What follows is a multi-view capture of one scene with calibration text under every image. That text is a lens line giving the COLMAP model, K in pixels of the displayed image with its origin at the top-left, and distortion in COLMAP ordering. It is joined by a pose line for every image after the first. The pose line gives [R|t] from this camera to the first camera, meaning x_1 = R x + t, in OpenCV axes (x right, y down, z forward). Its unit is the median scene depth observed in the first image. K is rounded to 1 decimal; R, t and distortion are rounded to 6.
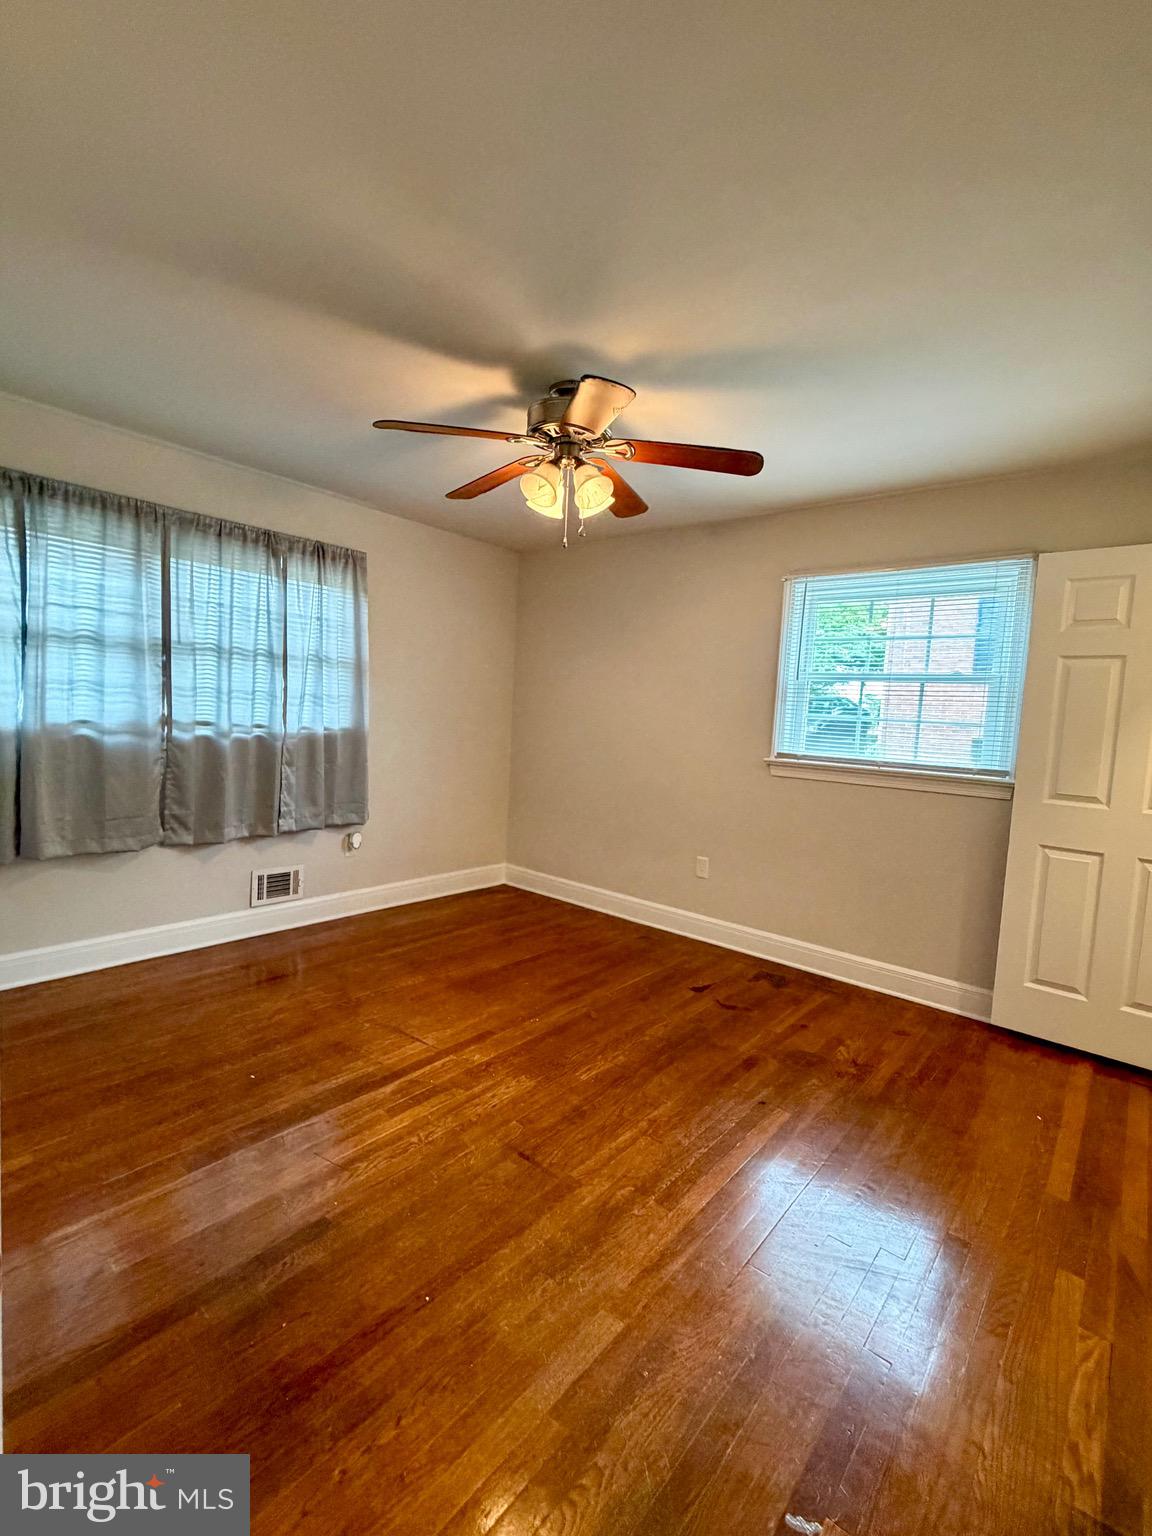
lens RADIAL K [[692.2, 0, 576.0], [0, 692.2, 768.0], [0, 0, 1]] dist [-0.001745, -0.000317]
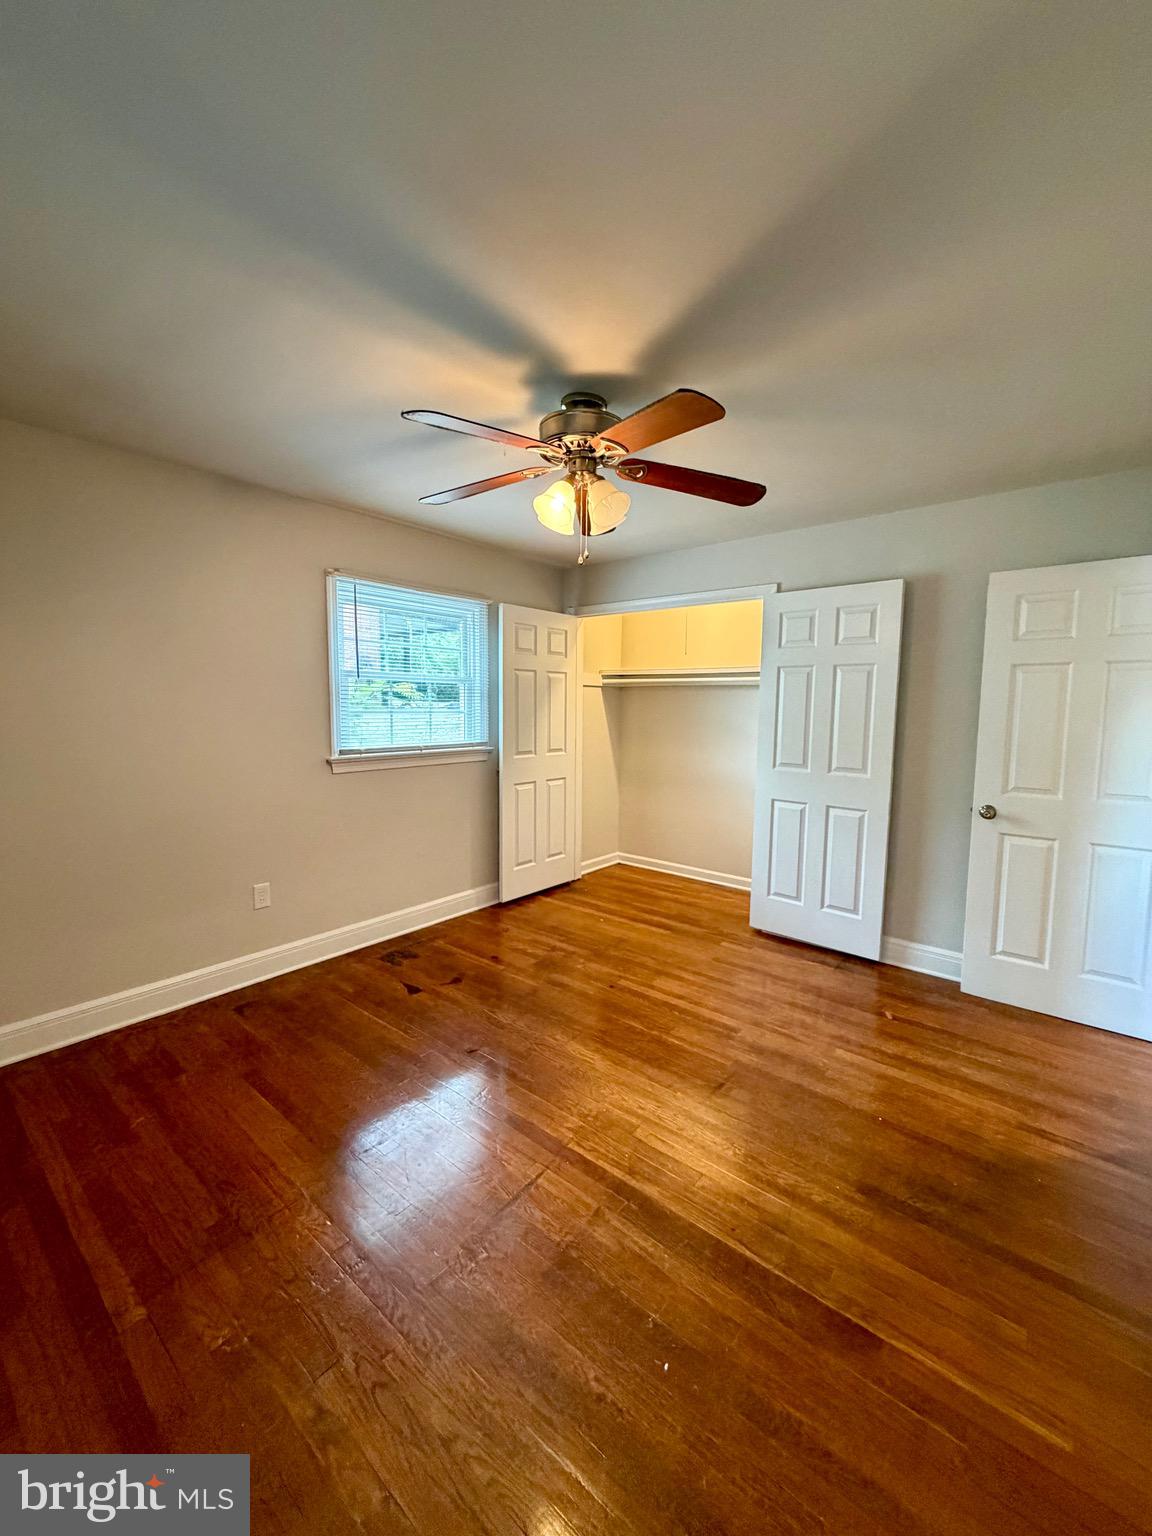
lens RADIAL K [[608.9, 0, 573.5], [0, 608.9, 760.9], [0, 0, 1]] dist [-0.001491, -0.000337]
pose [[-0.005834, -0.143072, 0.989695, -0.710076], [0.071949, 0.987087, 0.143119, -0.131600], [-0.997391, 0.072042, 0.004536, 0.797689]]
